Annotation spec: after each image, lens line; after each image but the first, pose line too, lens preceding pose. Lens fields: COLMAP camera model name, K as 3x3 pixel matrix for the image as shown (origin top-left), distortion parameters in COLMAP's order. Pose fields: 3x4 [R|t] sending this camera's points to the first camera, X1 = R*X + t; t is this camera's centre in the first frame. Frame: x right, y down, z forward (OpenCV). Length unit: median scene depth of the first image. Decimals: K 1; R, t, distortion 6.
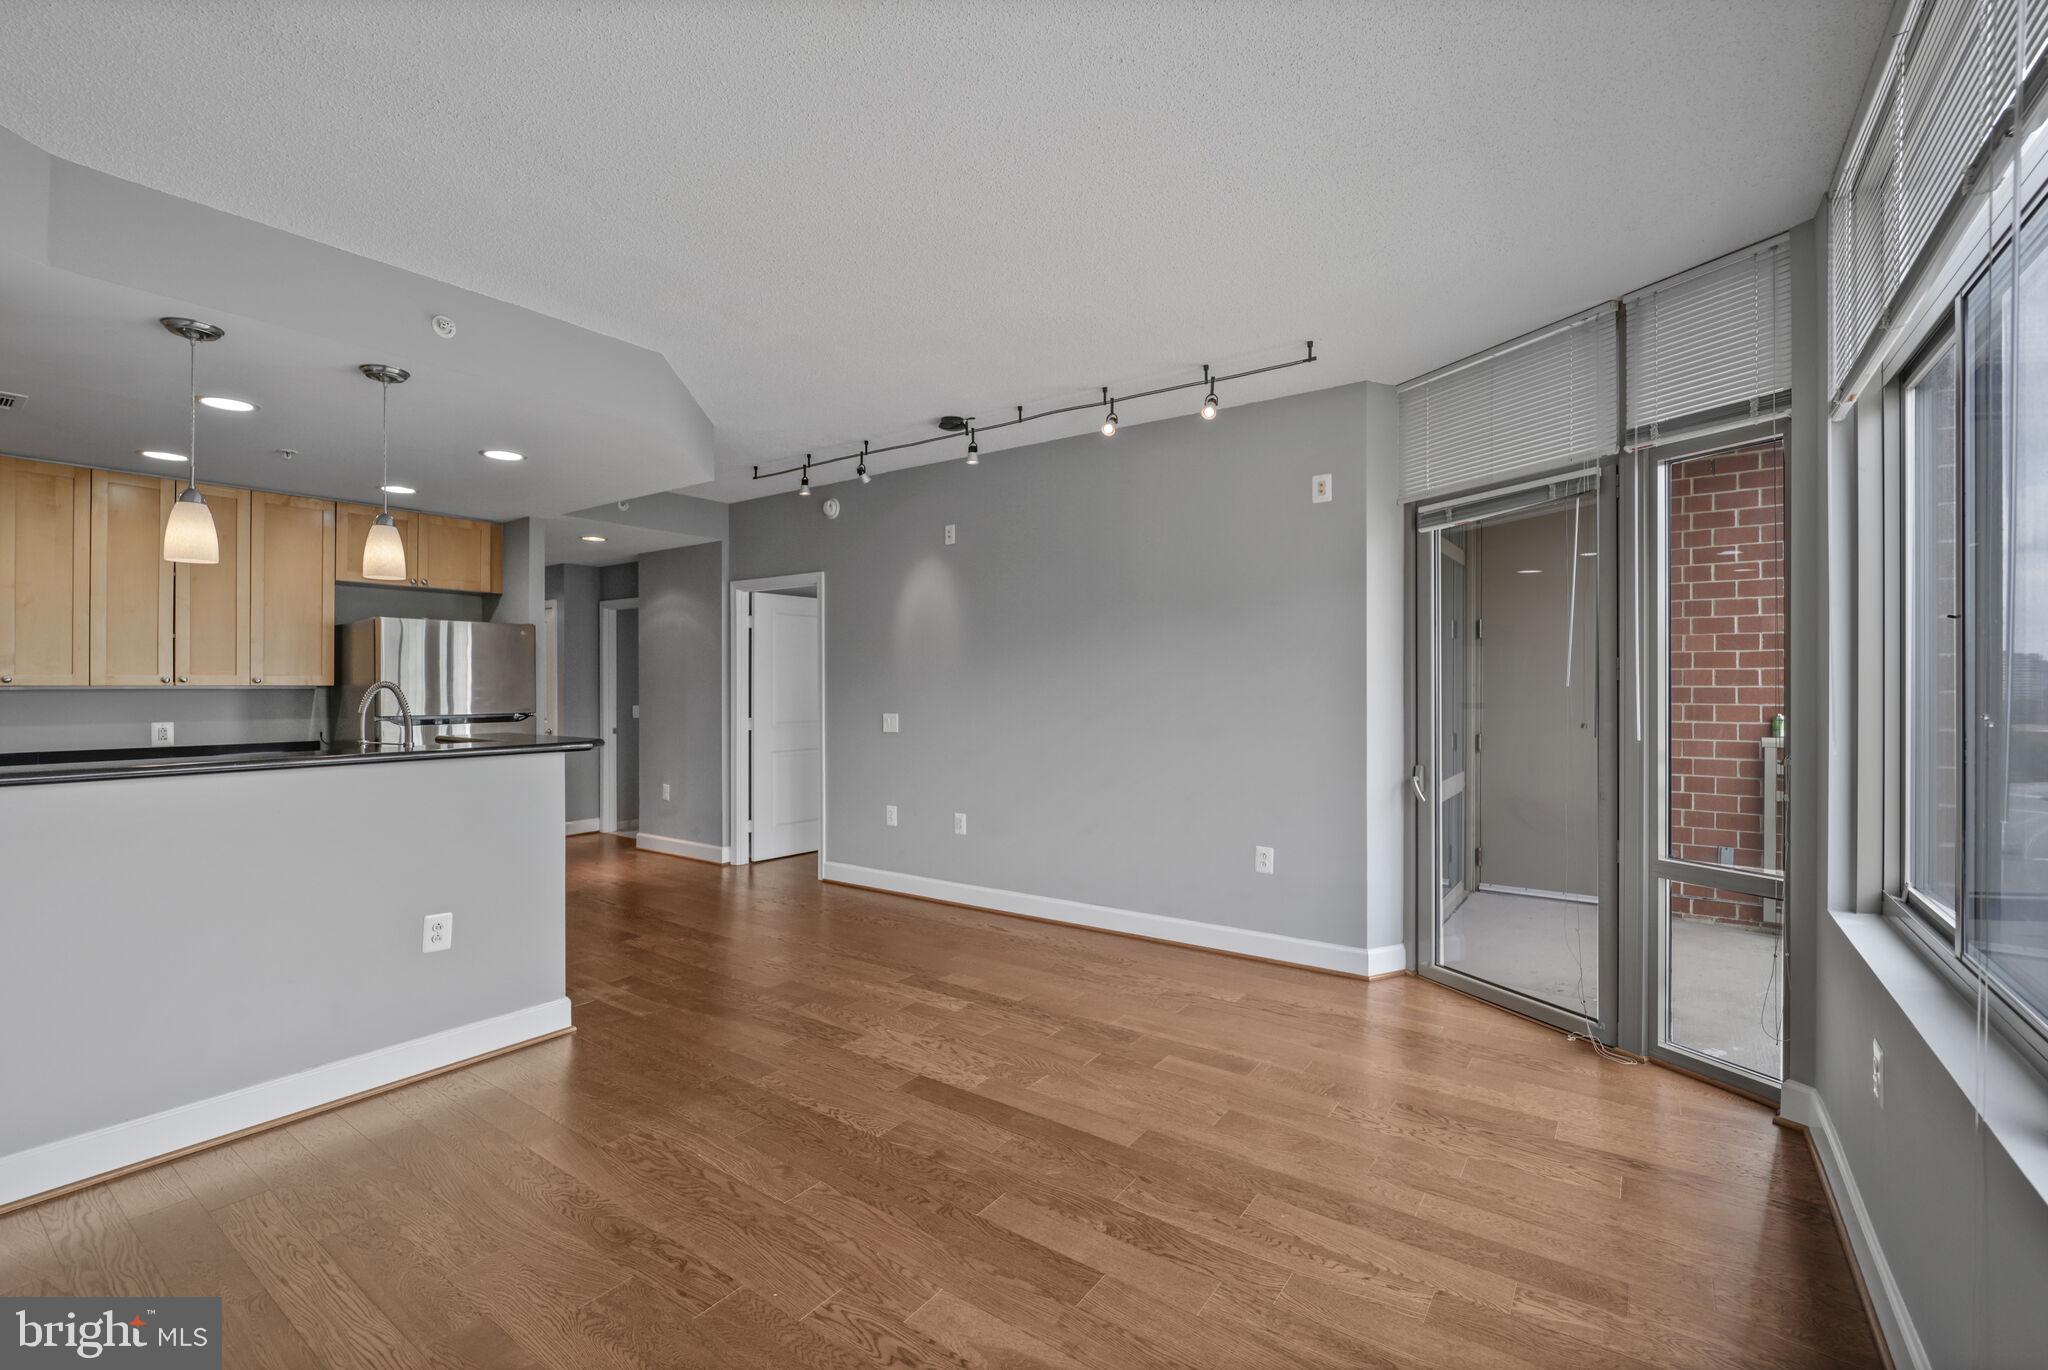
lens RADIAL K [[866.1, 0, 1069.1], [0, 866.1, 690.2], [0, 0, 1]] dist [-0.015294, -0.001922]
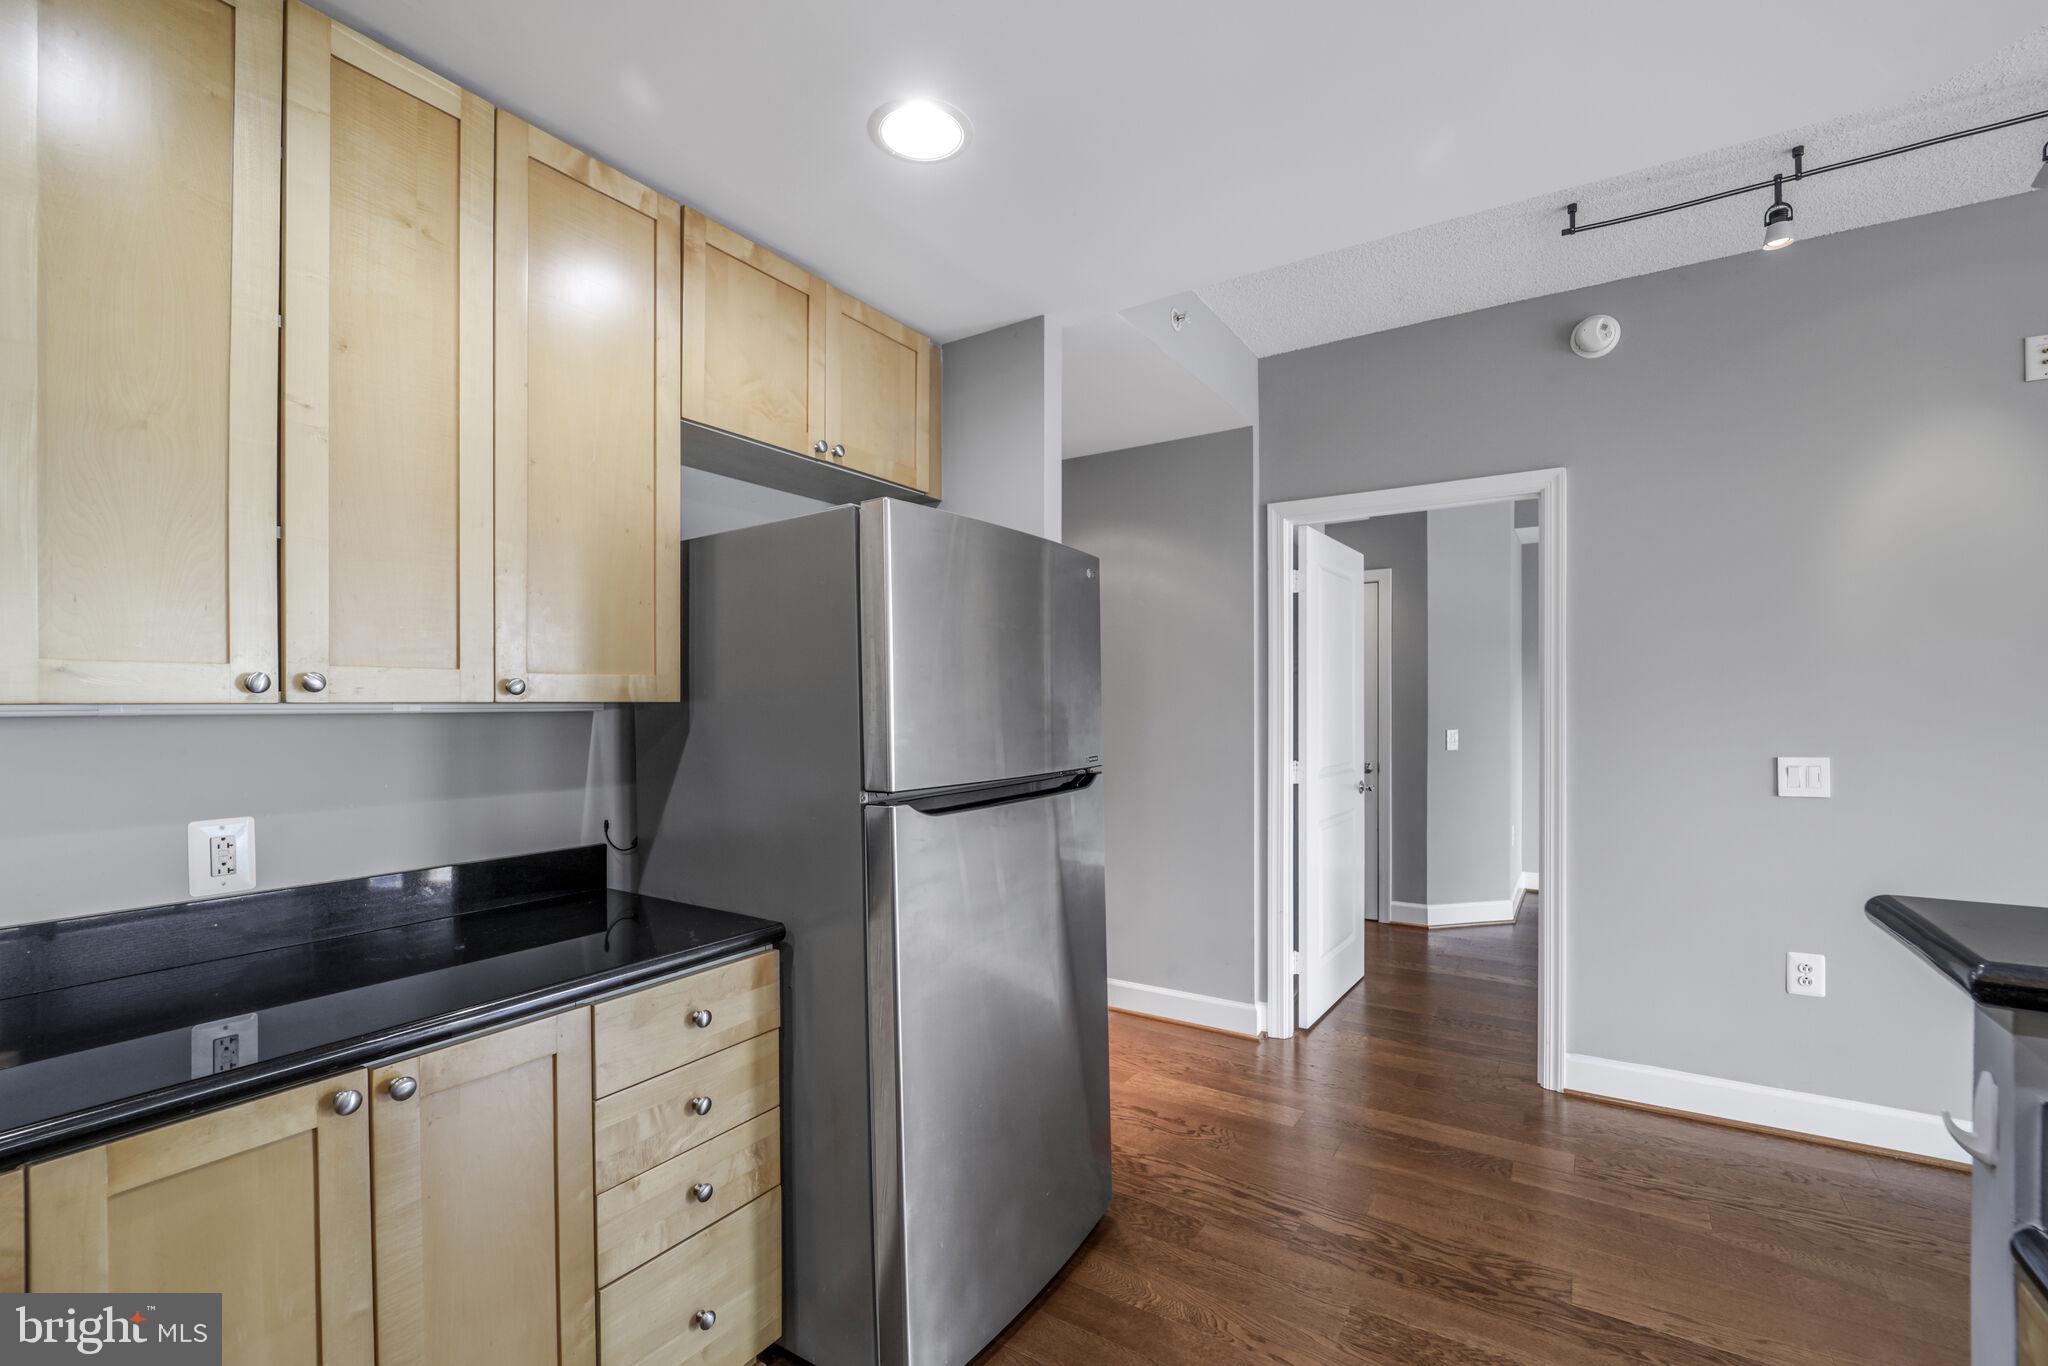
lens RADIAL K [[866.1, 0, 1043.0], [0, 866.1, 711.3], [0, 0, 1]] dist [-0.015294, -0.001922]
pose [[0.999575, -0.005451, 0.028633, -0.761281], [0.005337, 0.999977, 0.004089, -0.002135], [-0.028654, -0.003934, 0.999582, 0.664709]]
